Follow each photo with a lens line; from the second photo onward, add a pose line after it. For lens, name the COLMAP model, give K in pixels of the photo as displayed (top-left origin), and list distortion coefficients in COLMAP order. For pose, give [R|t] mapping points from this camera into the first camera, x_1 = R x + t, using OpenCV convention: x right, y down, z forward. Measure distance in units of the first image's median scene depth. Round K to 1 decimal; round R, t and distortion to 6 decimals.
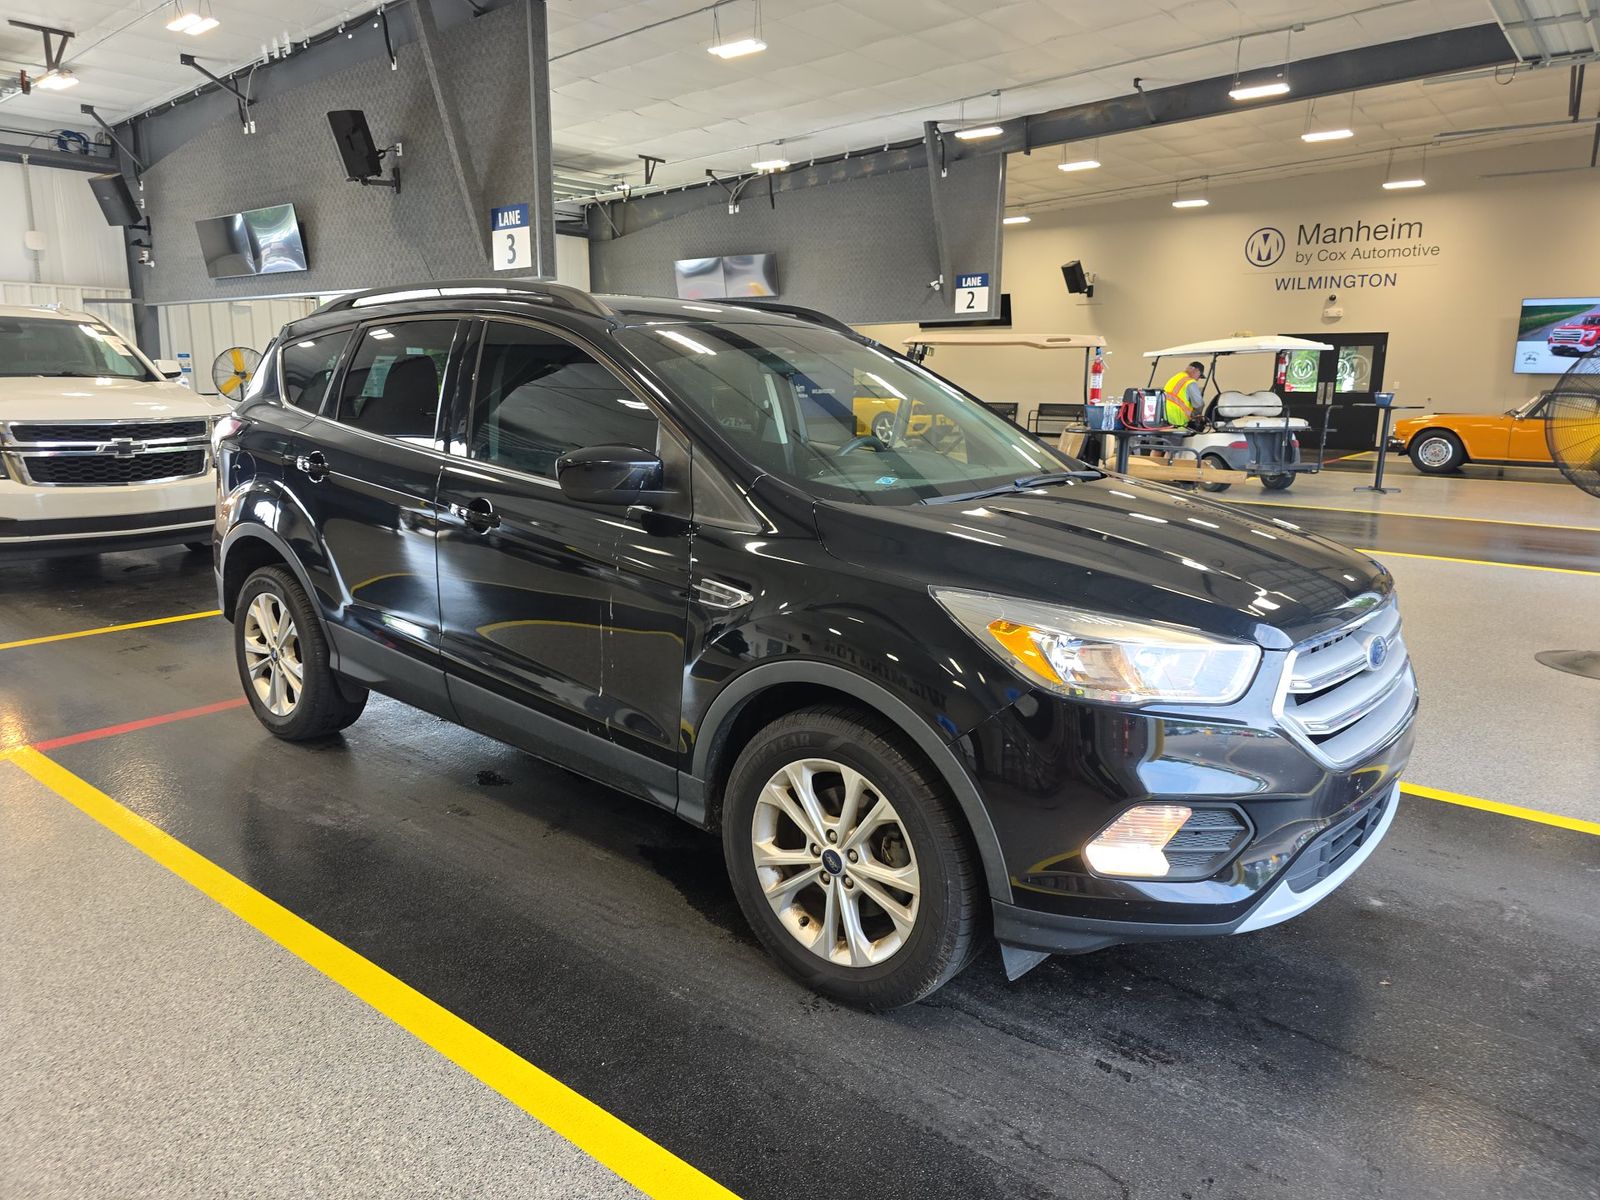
lens RADIAL K [[1067.0, 0, 798.7], [0, 1067.0, 619.6], [0, 0, 1]] dist [-0.004790, -0.007982]
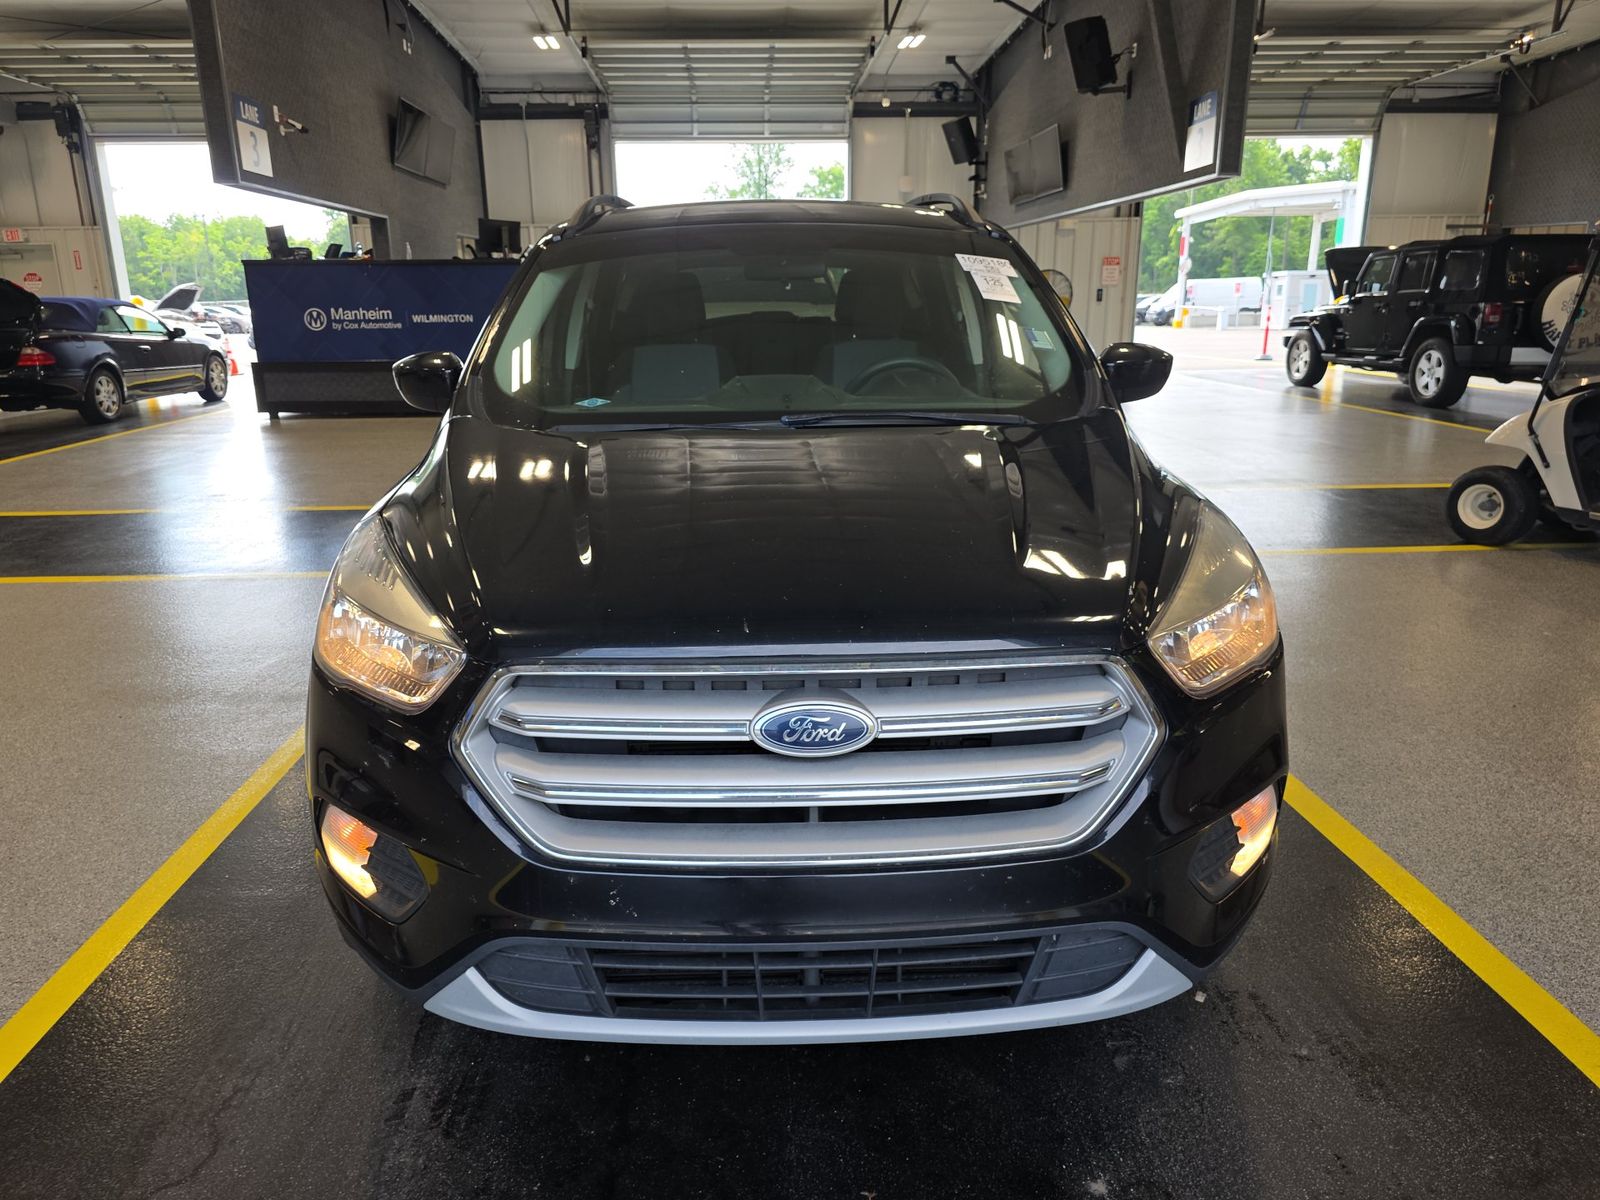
lens RADIAL K [[1100.7, 0, 800.0], [0, 1100.7, 600.0], [0, 0, 1]] dist [0.006321, 0.000738]
pose [[0.665926, 0.178526, -0.724341, 0.171512], [-0.147847, 0.983268, 0.106419, -0.016751], [0.731220, 0.036224, 0.681179, 0.101302]]
